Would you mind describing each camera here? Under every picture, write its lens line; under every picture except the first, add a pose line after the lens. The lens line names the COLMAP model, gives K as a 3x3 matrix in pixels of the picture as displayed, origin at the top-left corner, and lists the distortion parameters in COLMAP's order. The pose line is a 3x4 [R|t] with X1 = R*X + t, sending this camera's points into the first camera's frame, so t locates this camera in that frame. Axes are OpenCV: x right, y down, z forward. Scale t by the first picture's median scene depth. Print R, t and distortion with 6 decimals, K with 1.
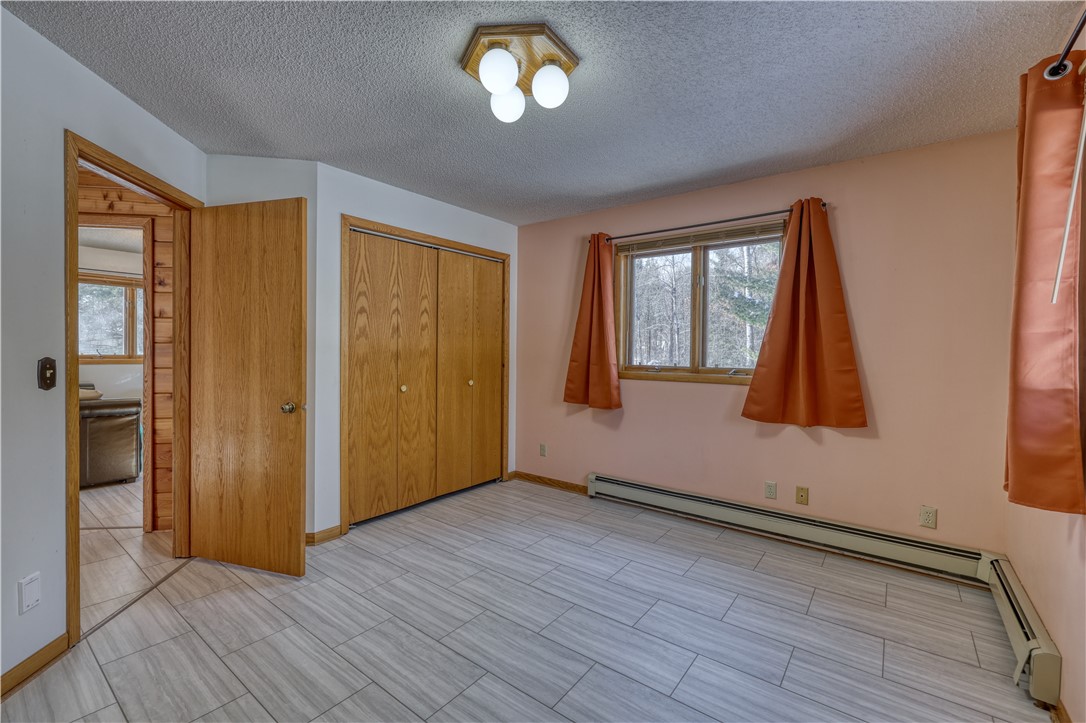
lens RADIAL K [[469.5, 0, 544.7], [0, 469.5, 360.6], [0, 0, 1]] dist [-0.001926, 0.001480]
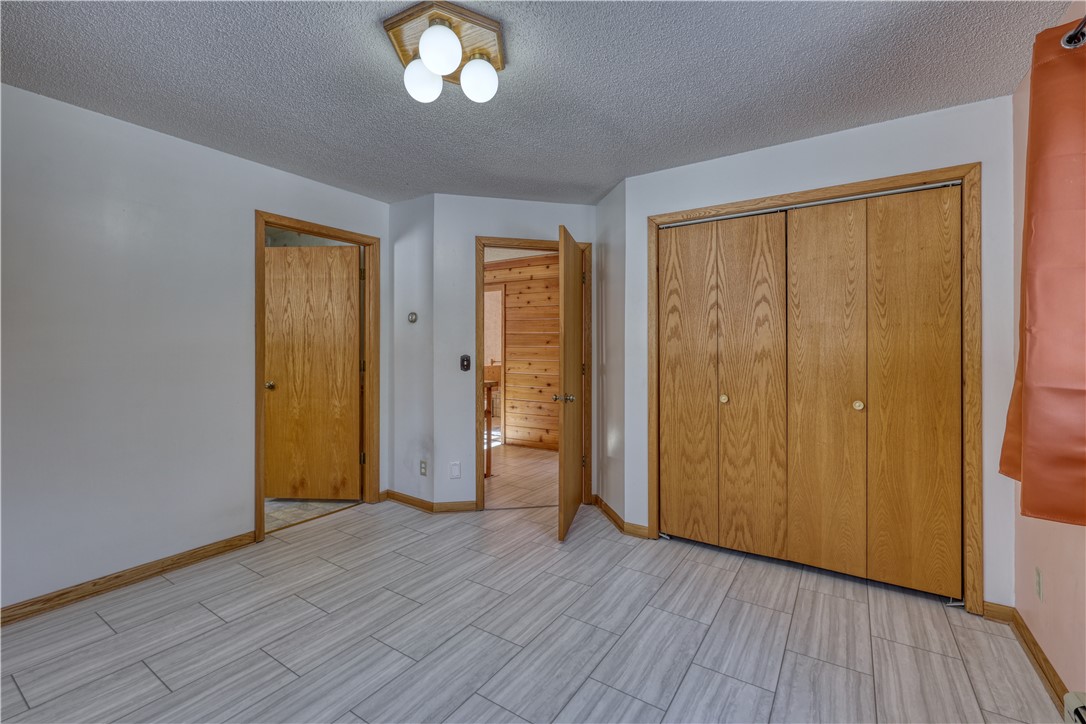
lens RADIAL K [[469.5, 0, 539.5], [0, 469.5, 347.4], [0, 0, 1]] dist [-0.001926, 0.001480]
pose [[0.060065, -0.012023, -0.998122, 0.508501], [-0.026682, 0.999551, -0.013646, -0.010439], [0.997838, 0.027452, 0.059718, 0.647555]]
